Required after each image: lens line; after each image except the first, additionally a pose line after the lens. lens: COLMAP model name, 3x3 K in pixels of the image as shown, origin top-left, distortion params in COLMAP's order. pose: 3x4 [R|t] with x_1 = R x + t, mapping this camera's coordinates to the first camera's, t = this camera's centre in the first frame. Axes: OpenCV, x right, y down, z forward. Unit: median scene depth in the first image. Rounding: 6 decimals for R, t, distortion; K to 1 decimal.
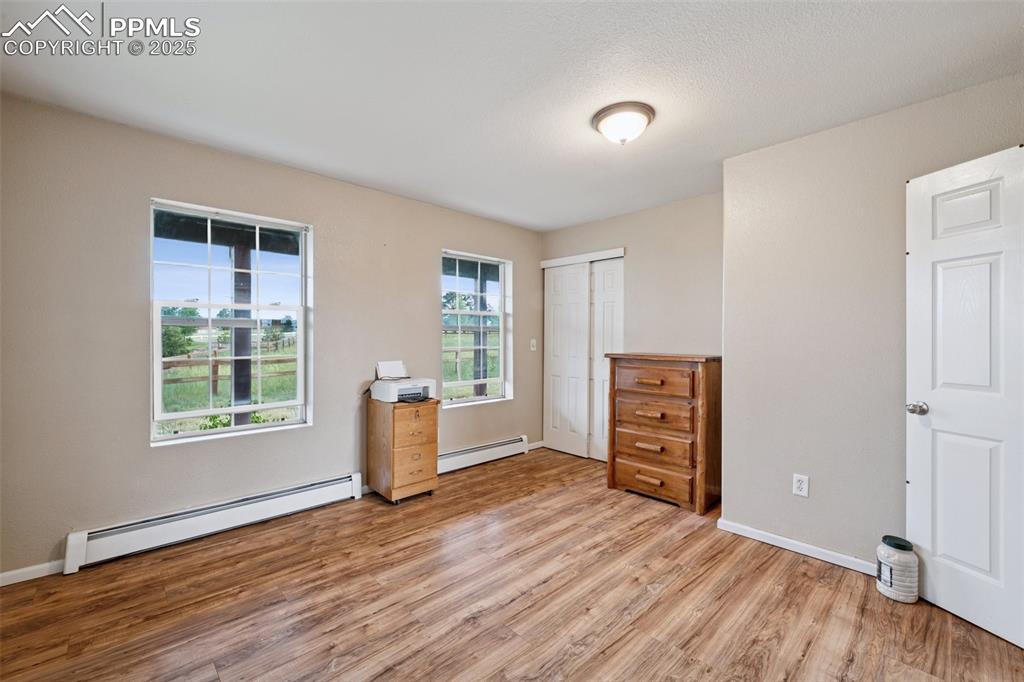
lens RADIAL K [[421.6, 0, 515.3], [0, 421.6, 339.7], [0, 0, 1]] dist [0.001741, 0.000588]
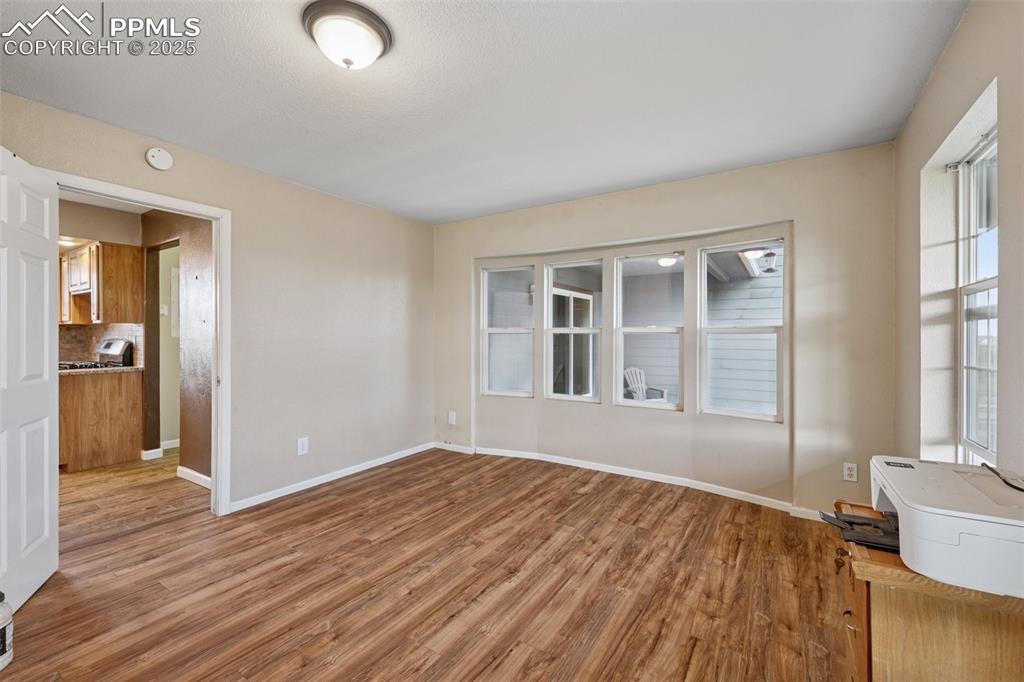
lens RADIAL K [[421.6, 0, 513.4], [0, 421.6, 339.0], [0, 0, 1]] dist [0.001741, 0.000588]
pose [[-0.972670, -0.004074, -0.232157, 0.163089], [-0.006420, 0.999936, 0.009347, -0.003319], [0.232104, 0.010582, -0.972633, 2.012237]]
